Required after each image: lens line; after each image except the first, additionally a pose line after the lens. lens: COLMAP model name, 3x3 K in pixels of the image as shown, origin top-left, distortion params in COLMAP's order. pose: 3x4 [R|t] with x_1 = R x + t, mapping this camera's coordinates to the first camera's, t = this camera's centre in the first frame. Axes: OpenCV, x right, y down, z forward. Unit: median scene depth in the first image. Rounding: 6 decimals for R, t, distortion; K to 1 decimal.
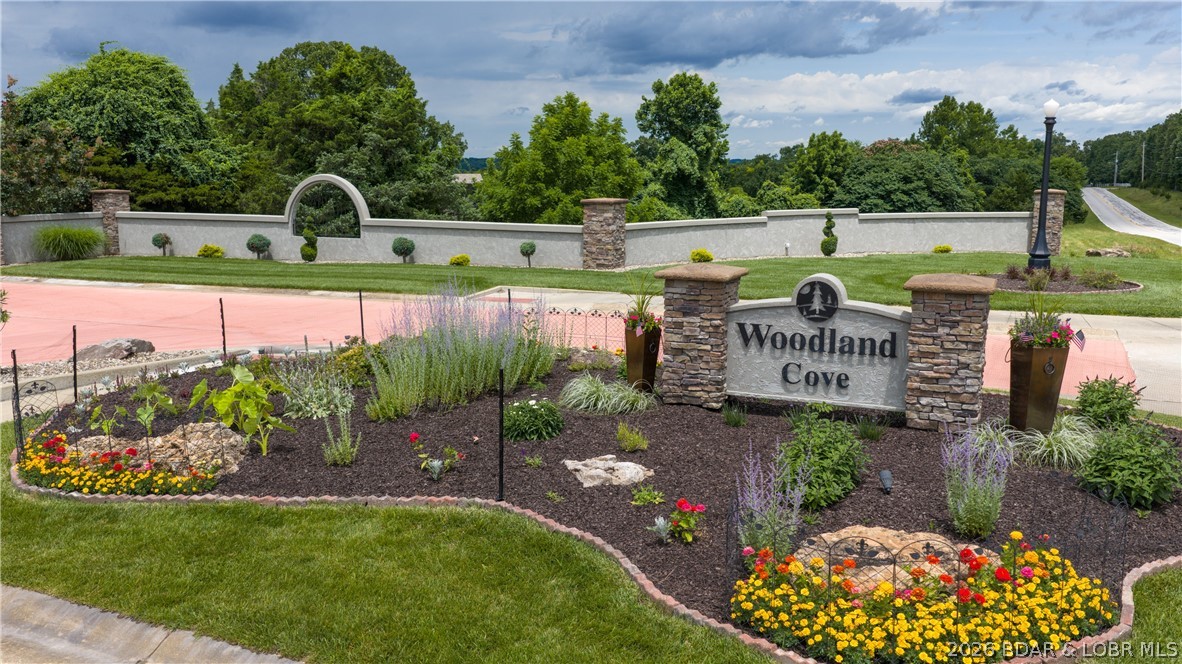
lens RADIAL K [[978.7, 0, 595.4], [0, 978.7, 331.0], [0, 0, 1]] dist [0.023189, -0.058567]
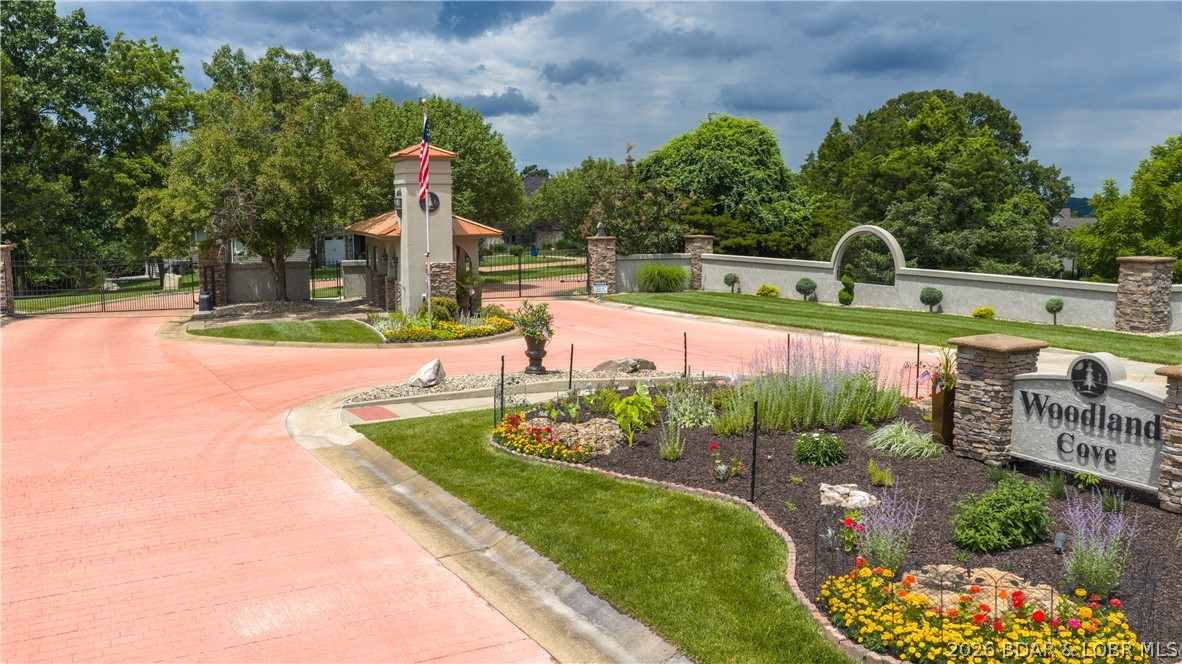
lens RADIAL K [[978.7, 0, 595.4], [0, 978.7, 331.0], [0, 0, 1]] dist [0.023189, -0.058567]
pose [[0.816714, 0.074694, -0.572188, 0.103113], [-0.097485, 0.995194, -0.009232, -0.004960], [0.568749, 0.063319, 0.820071, -0.047416]]
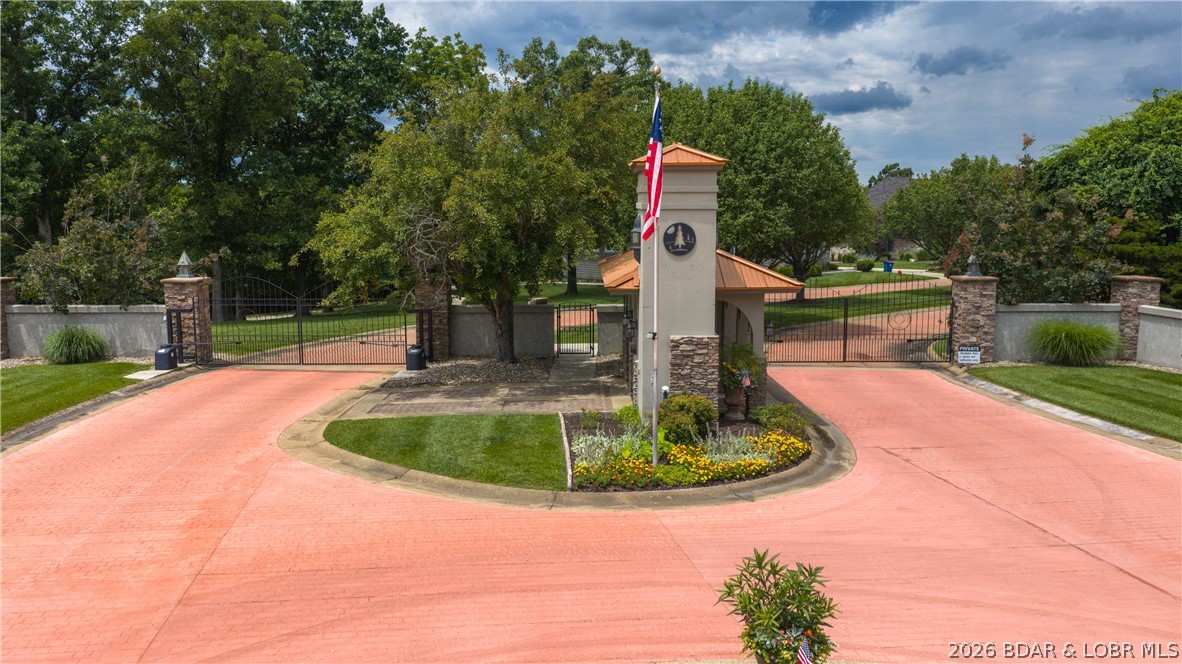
lens RADIAL K [[978.7, 0, 595.4], [0, 978.7, 331.0], [0, 0, 1]] dist [0.023189, -0.058567]
pose [[0.561081, 0.107935, -0.820694, -0.106423], [-0.139289, 0.989636, 0.034927, -0.076040], [0.815958, 0.094717, 0.570300, 0.240049]]
